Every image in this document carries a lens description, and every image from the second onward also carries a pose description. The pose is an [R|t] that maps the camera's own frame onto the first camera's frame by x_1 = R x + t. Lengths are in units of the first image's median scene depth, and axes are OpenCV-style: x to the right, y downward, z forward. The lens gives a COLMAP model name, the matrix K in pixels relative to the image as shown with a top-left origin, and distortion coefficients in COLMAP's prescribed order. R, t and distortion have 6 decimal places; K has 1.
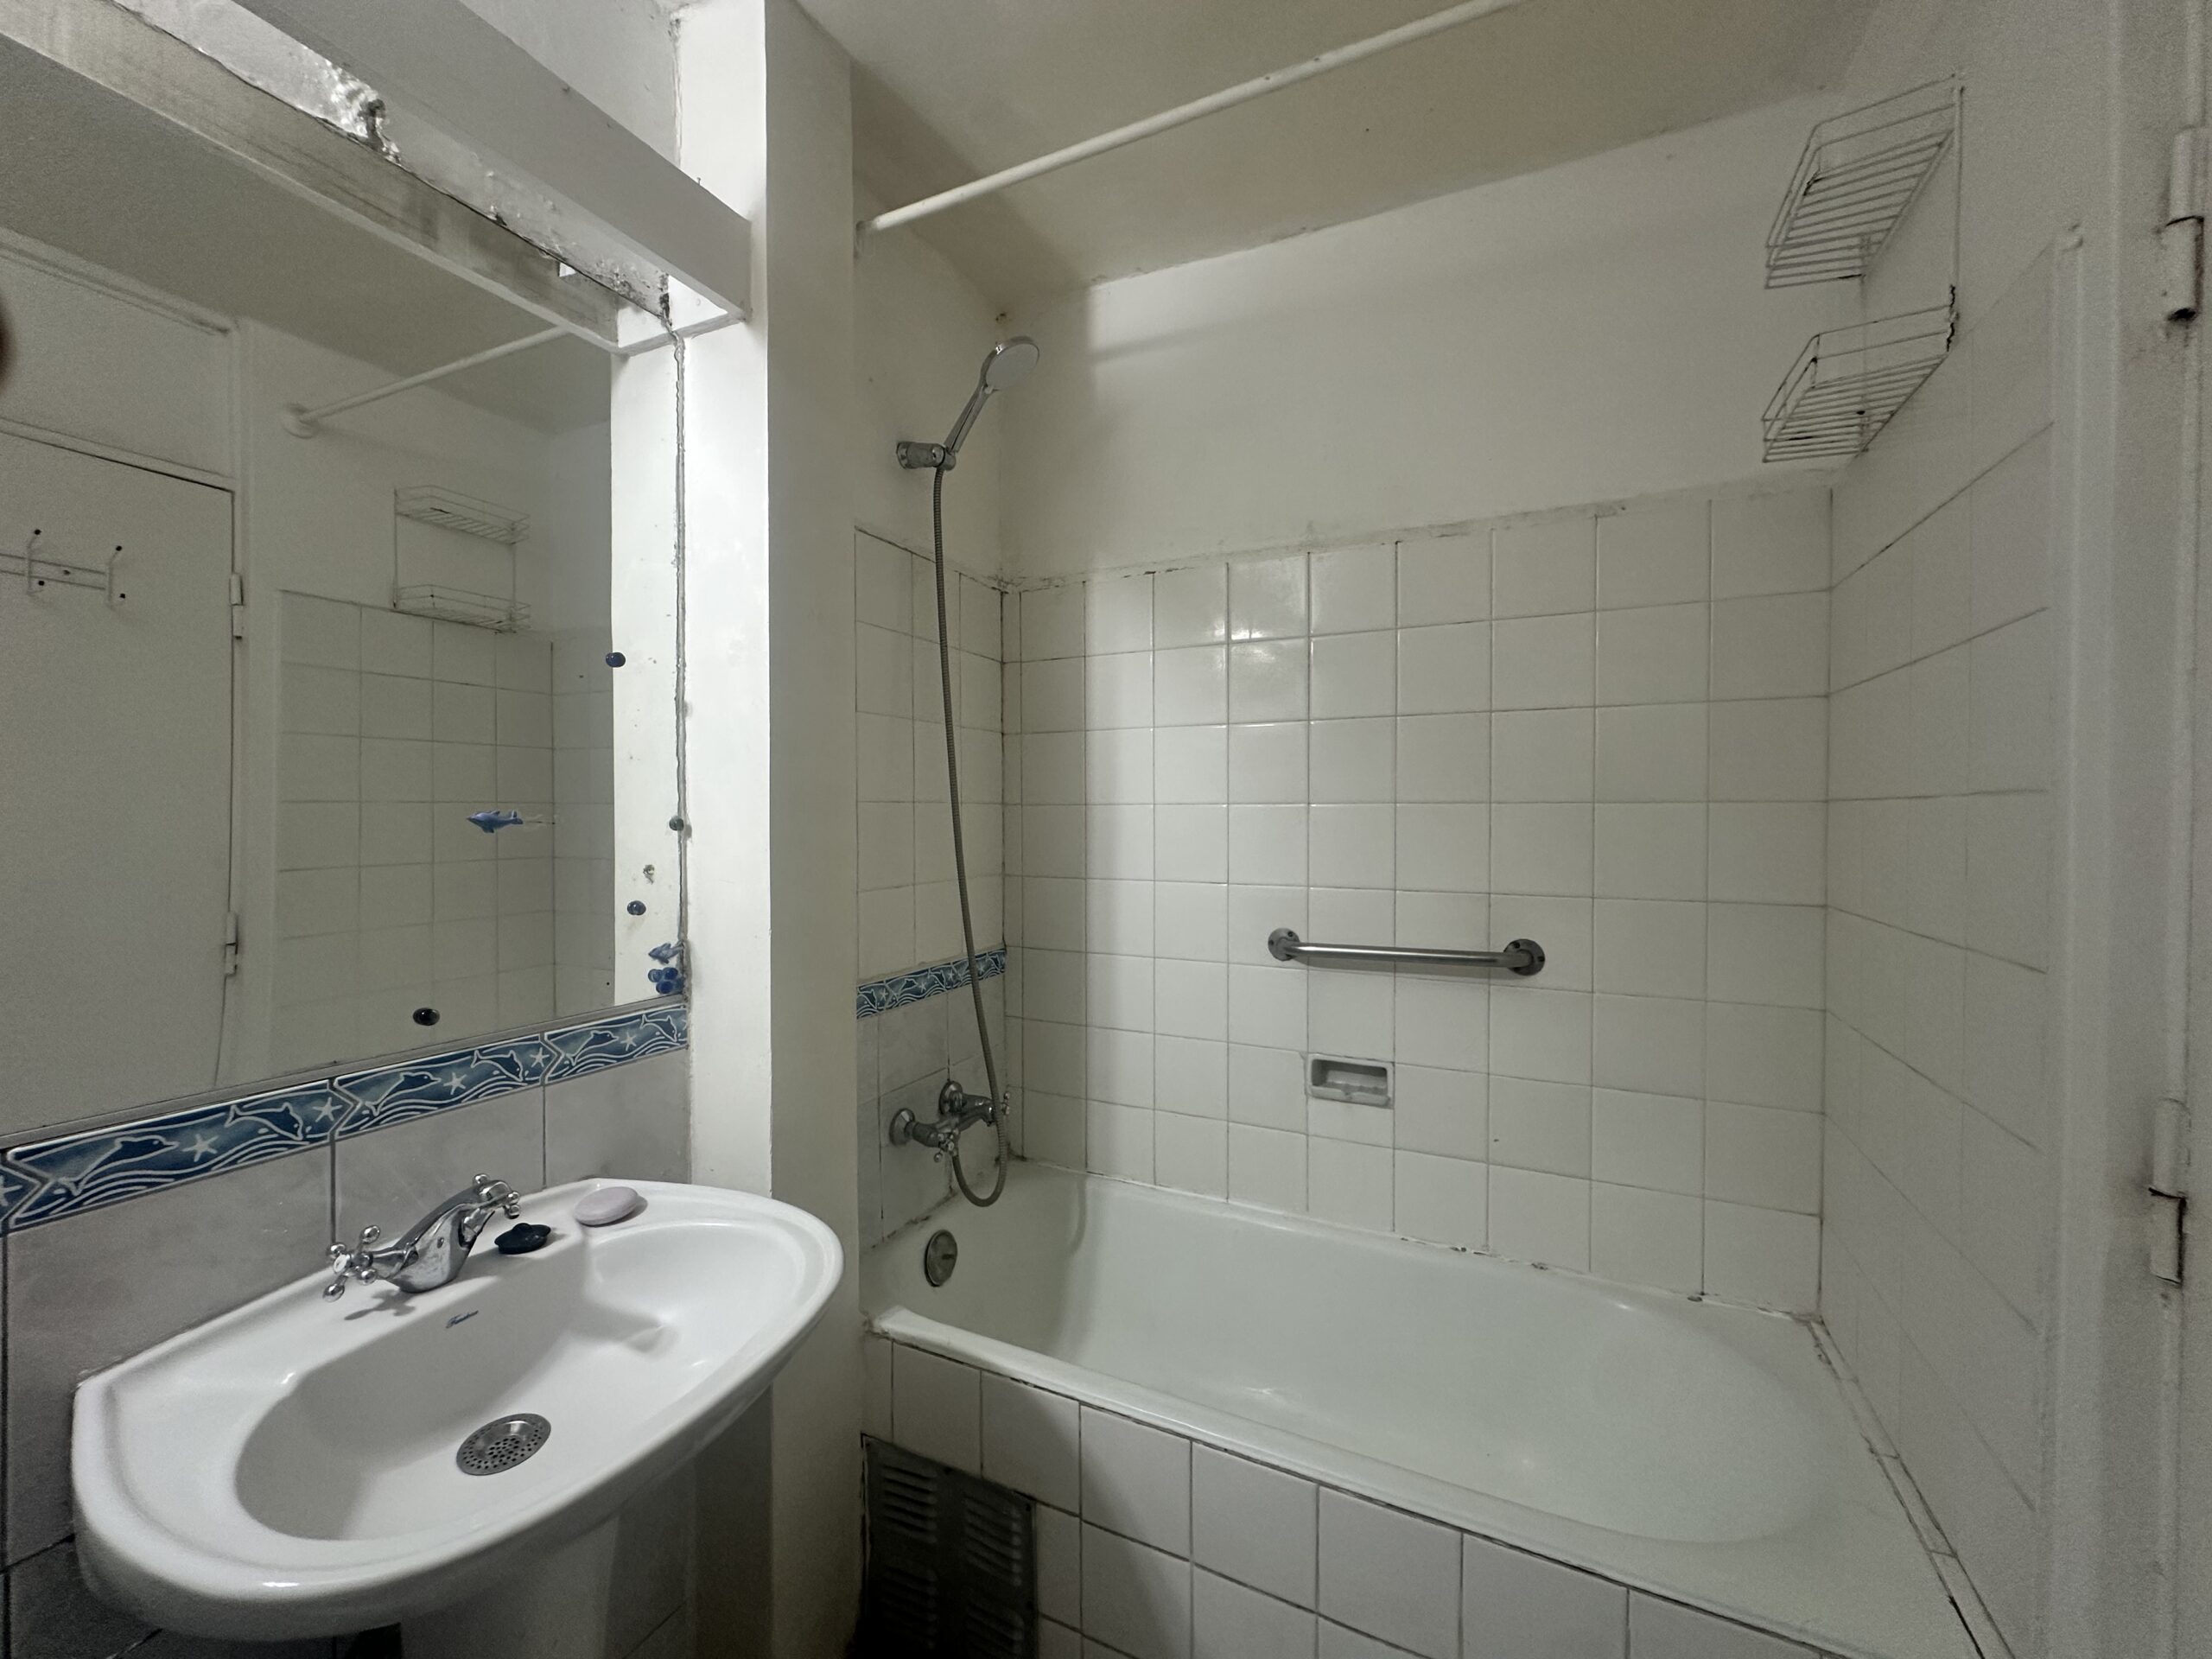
lens RADIAL K [[885.7, 0, 1104.9], [0, 885.7, 829.0], [0, 0, 1]] dist [0.001515, 0.000241]
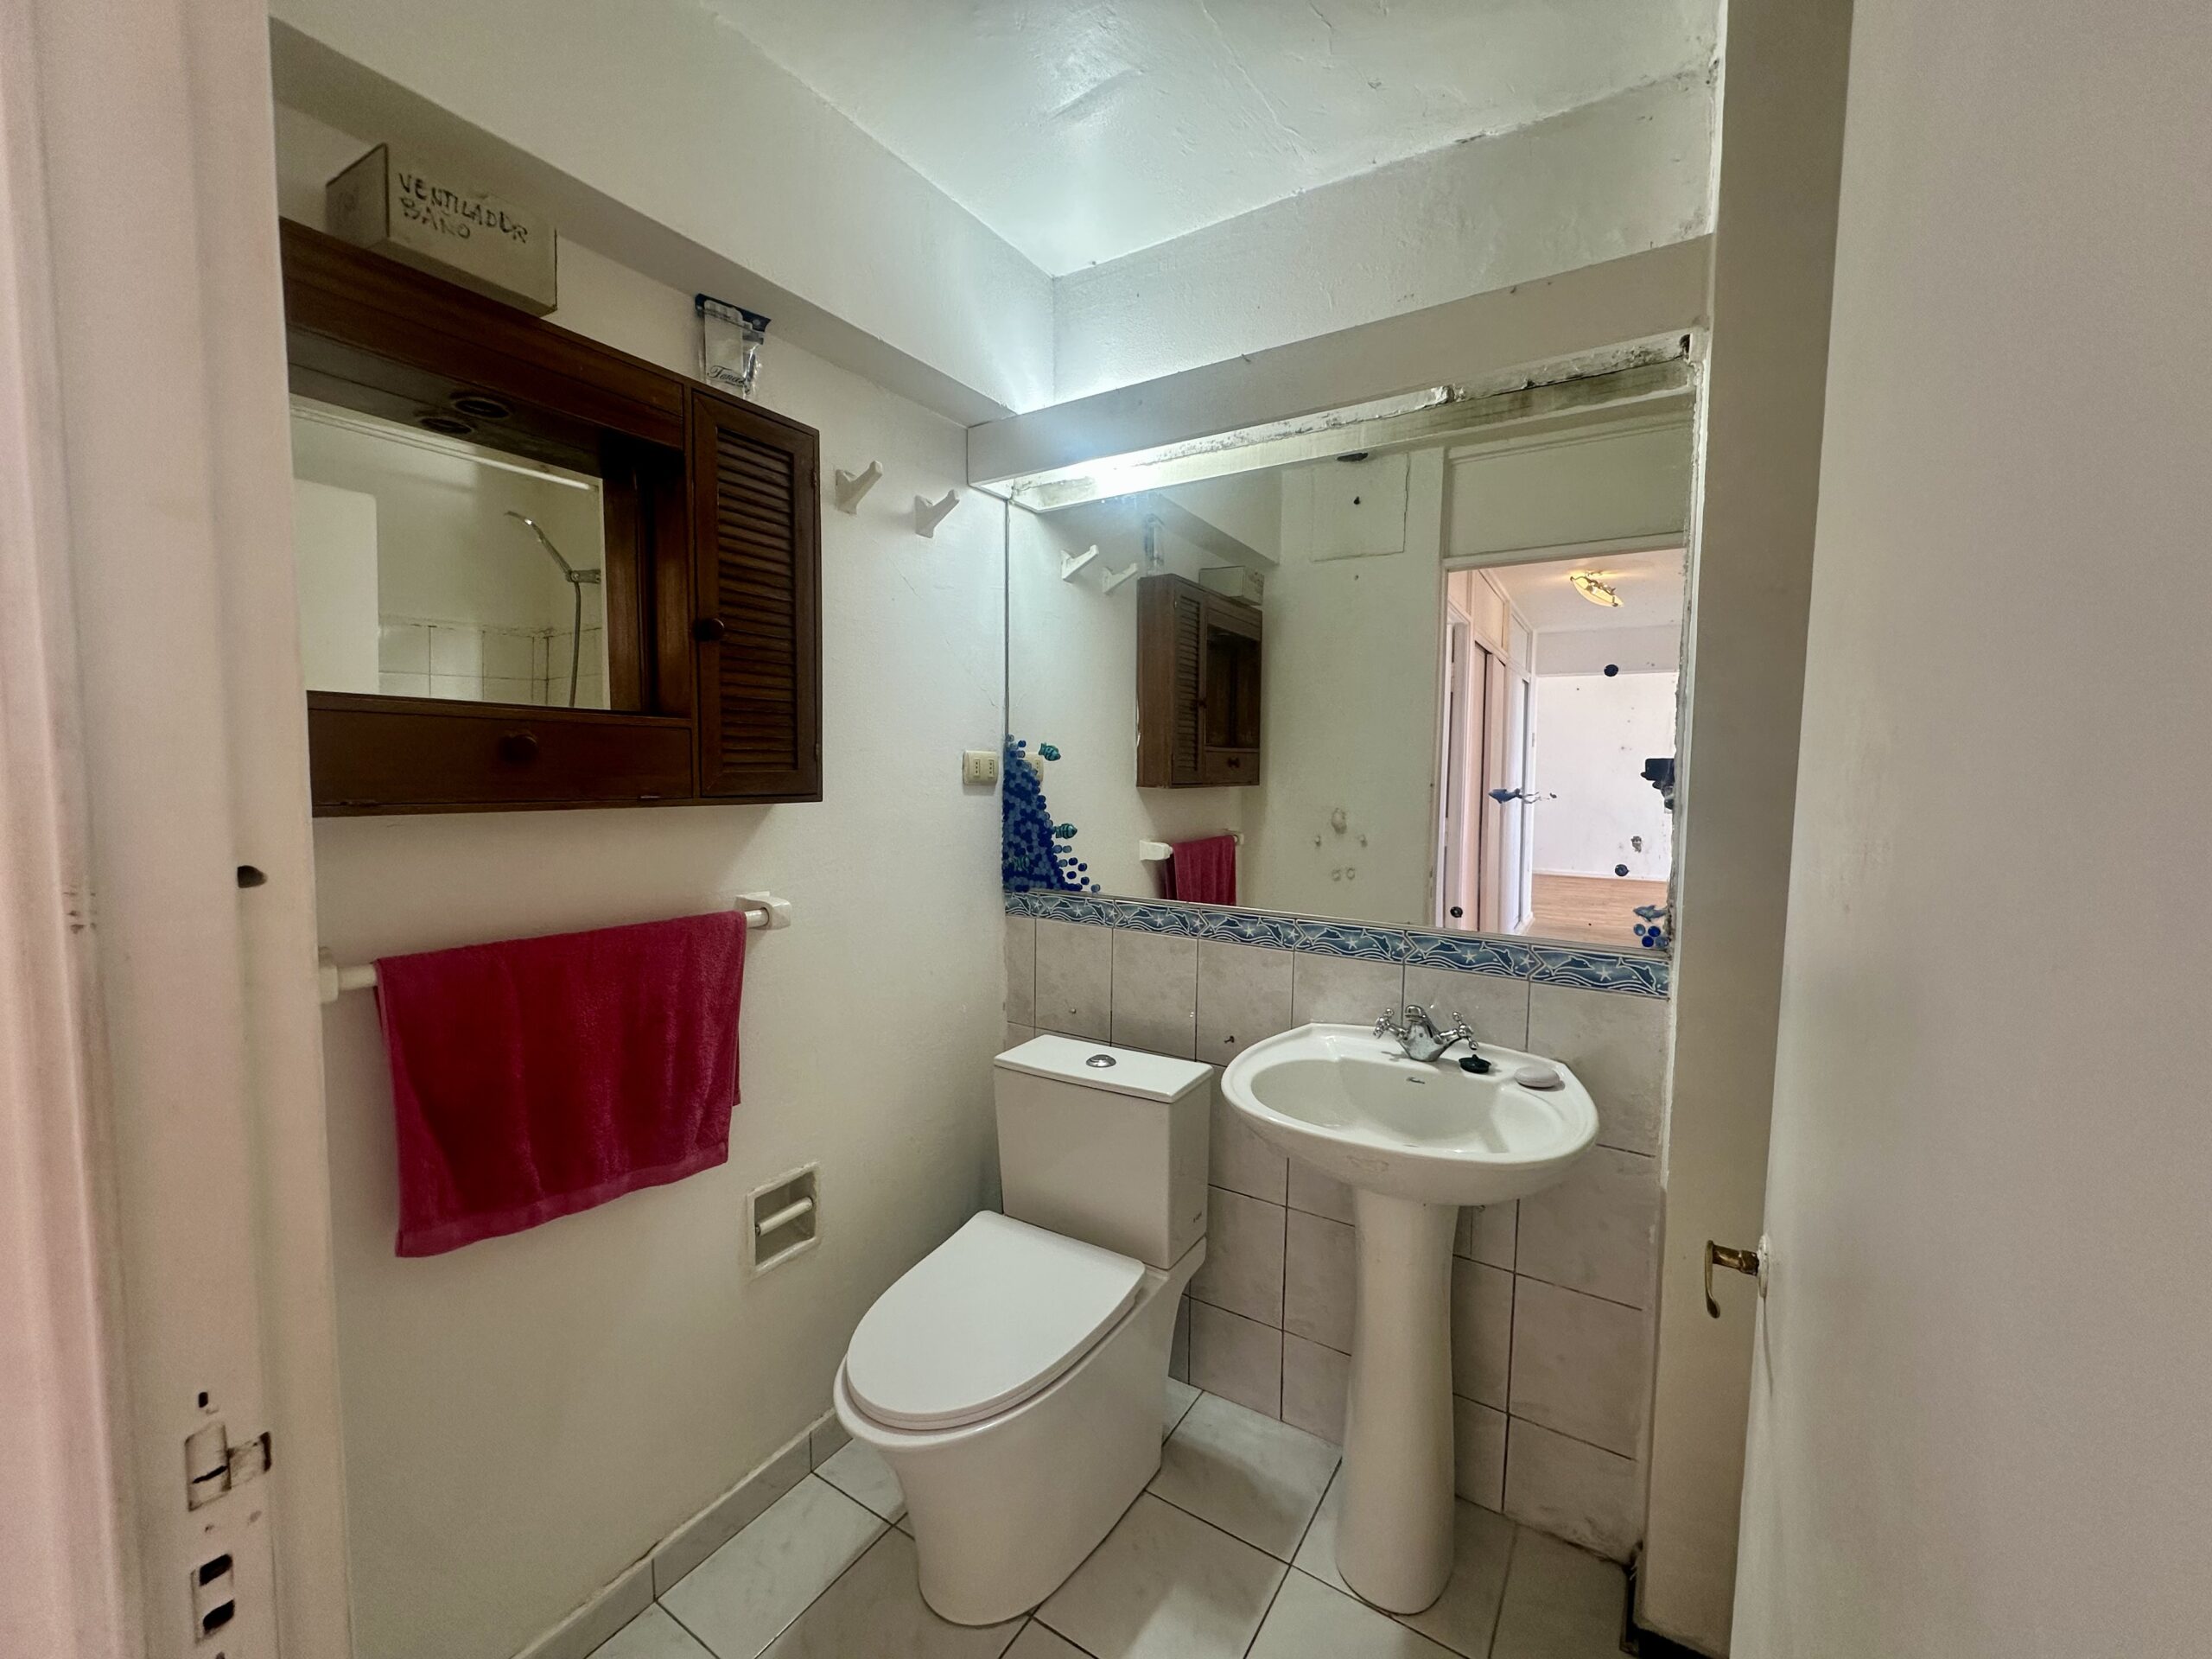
lens RADIAL K [[885.7, 0, 1106.8], [0, 885.7, 827.5], [0, 0, 1]] dist [0.001515, 0.000241]
pose [[-0.119937, 0.064278, -0.990699, 0.894981], [-0.027933, 0.997288, 0.068087, -0.039907], [0.992388, 0.035840, -0.117816, 0.500385]]
